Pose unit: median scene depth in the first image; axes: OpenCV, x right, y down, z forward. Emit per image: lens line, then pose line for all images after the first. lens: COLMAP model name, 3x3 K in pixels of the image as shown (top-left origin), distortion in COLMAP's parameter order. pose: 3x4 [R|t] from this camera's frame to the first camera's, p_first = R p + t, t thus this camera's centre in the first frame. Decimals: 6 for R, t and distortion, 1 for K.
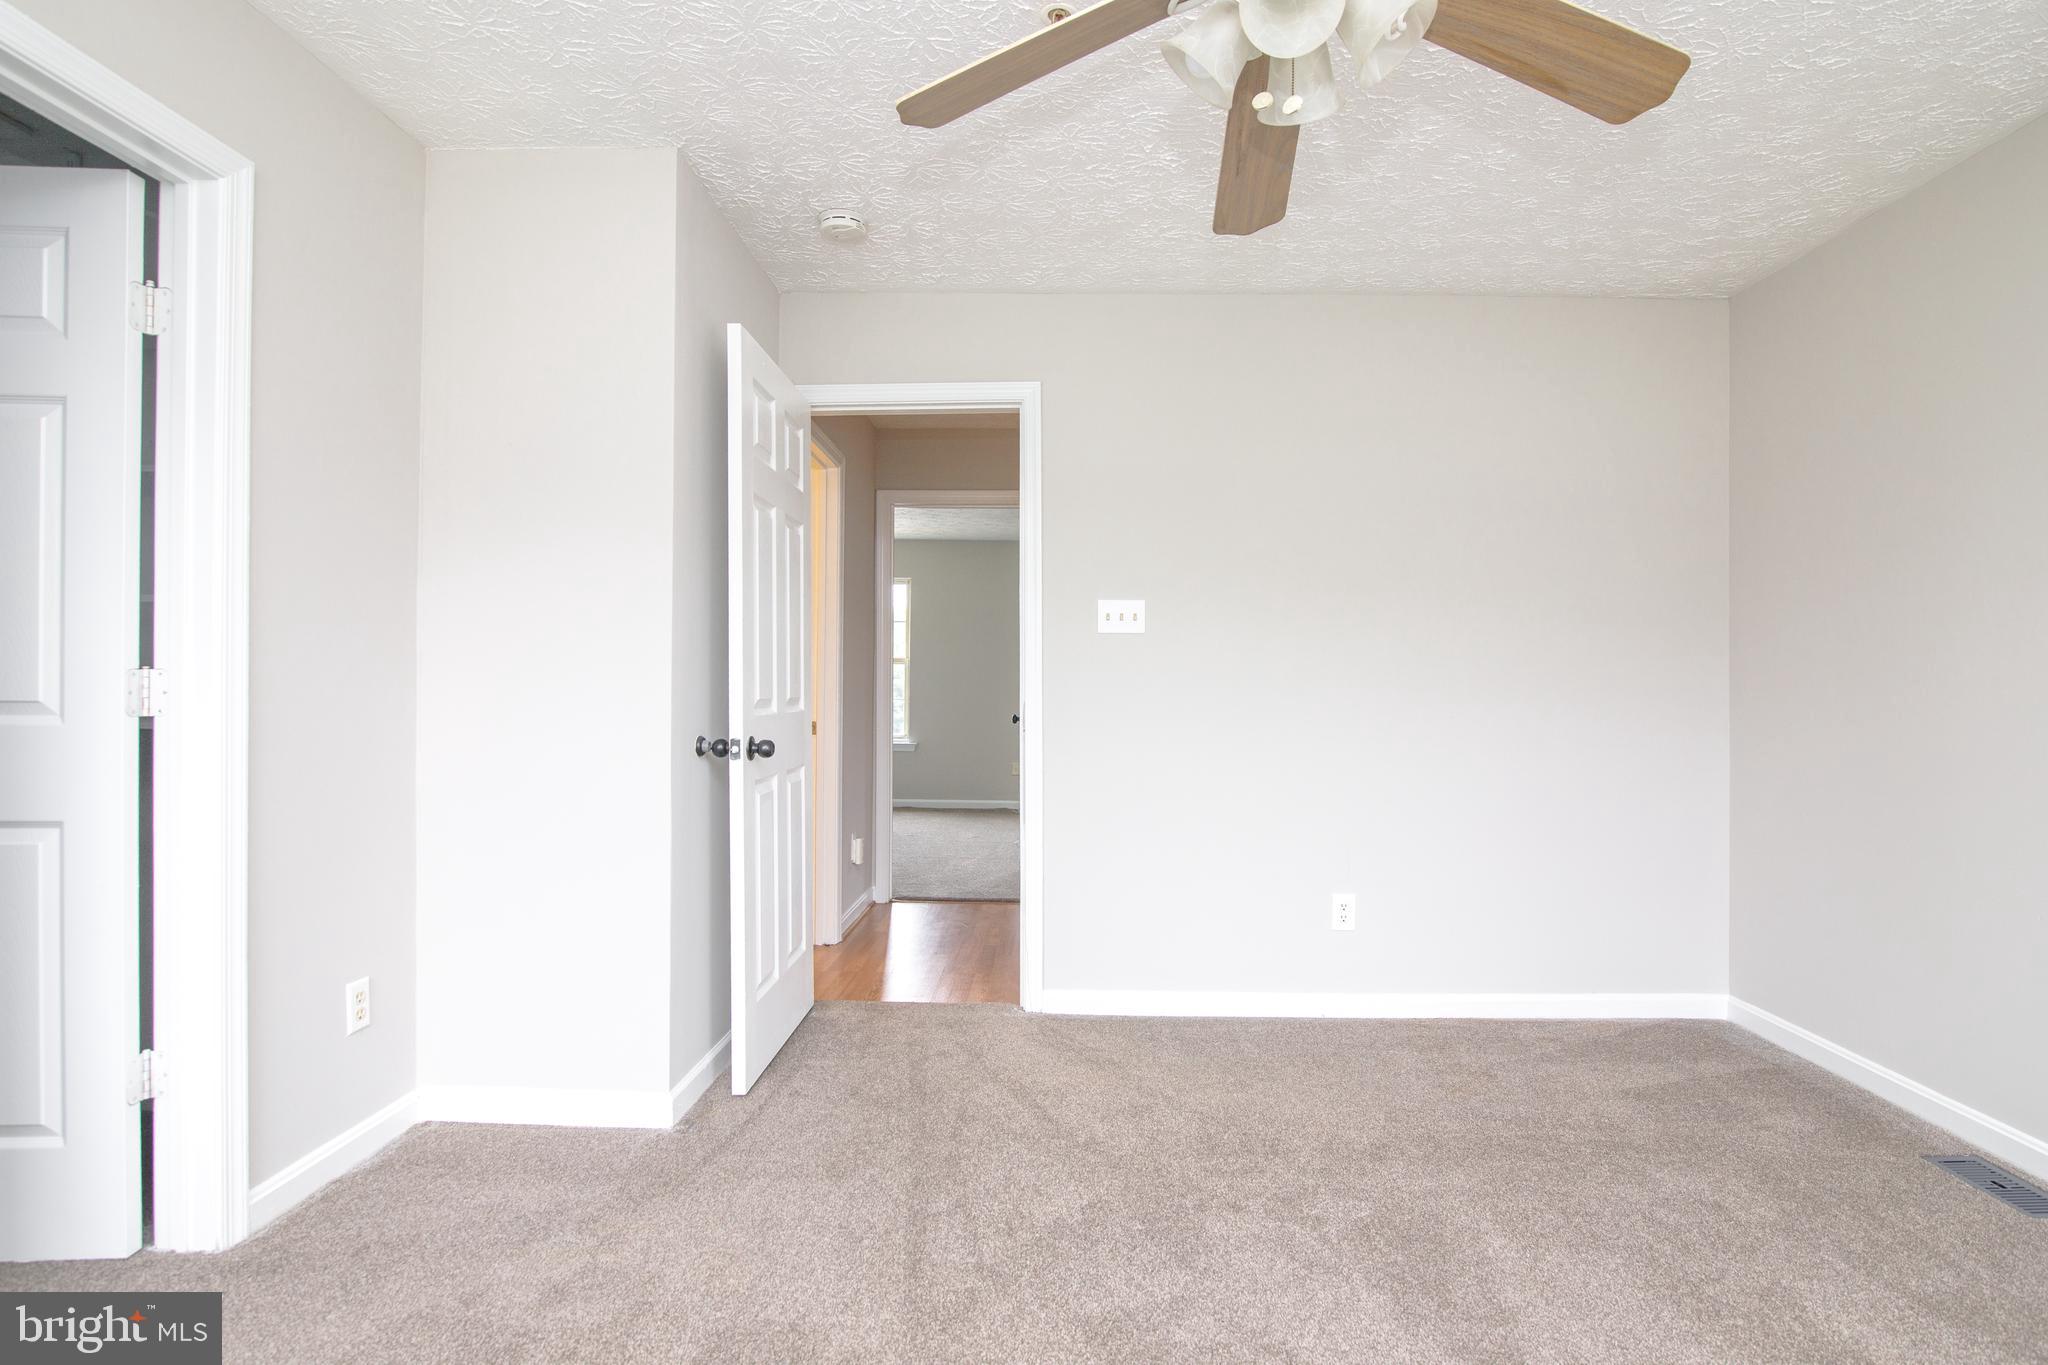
lens RADIAL K [[983.4, 0, 1024.0], [0, 983.4, 682.5], [0, 0, 1]] dist [-0.021029, -0.000164]
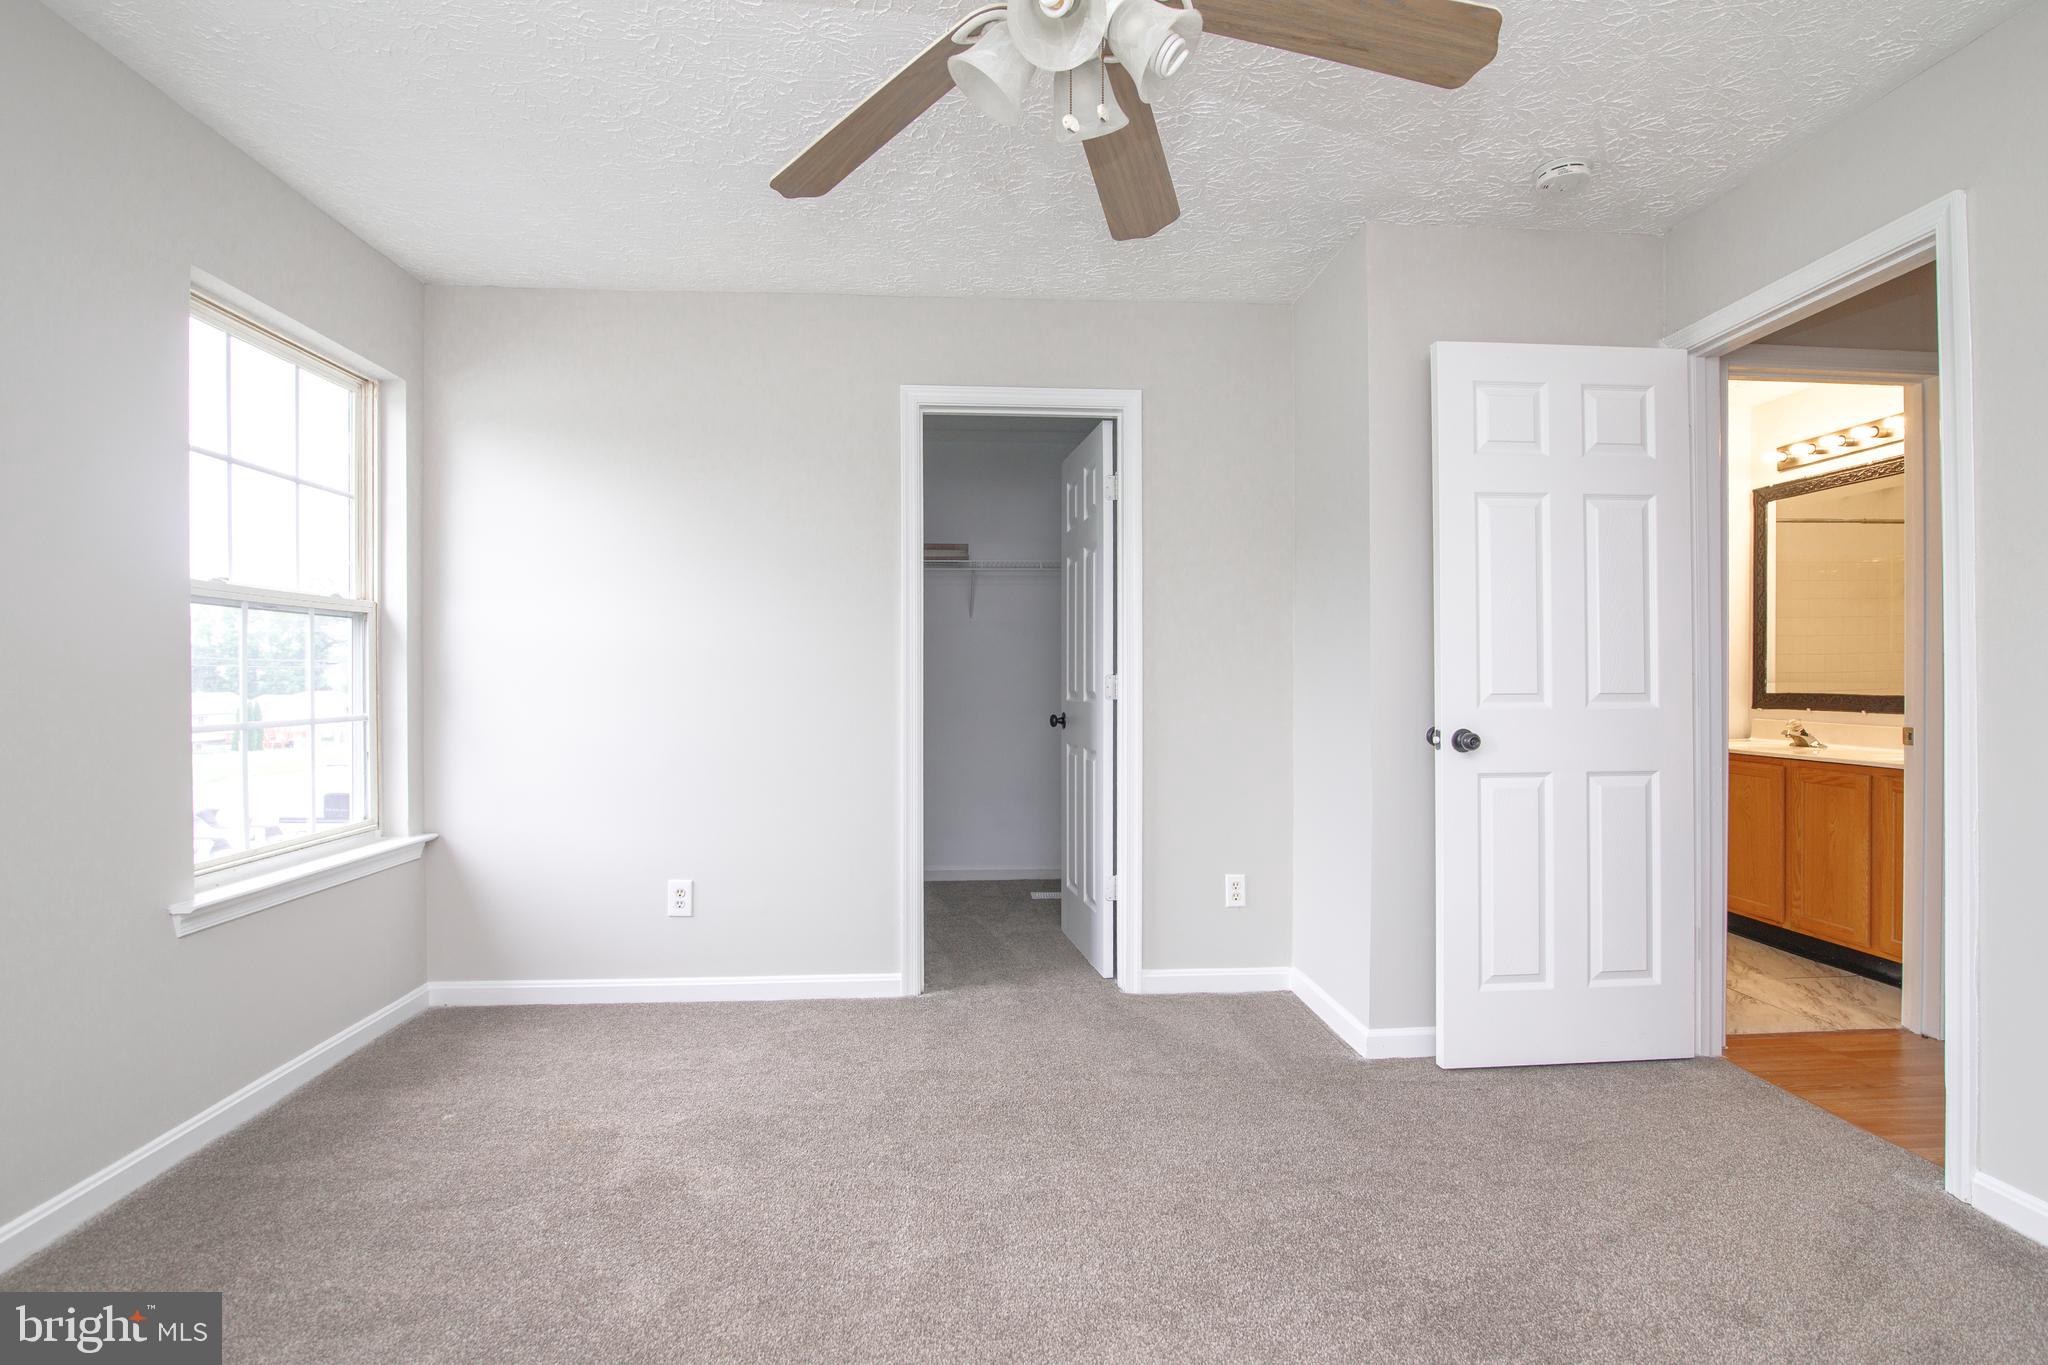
lens RADIAL K [[983.4, 0, 1024.0], [0, 983.4, 682.5], [0, 0, 1]] dist [-0.021029, -0.000164]
pose [[0.092732, -0.004302, -0.995682, 0.822354], [0.012987, 0.999911, -0.003111, 0.004410], [0.995606, -0.012643, 0.092779, 0.525988]]
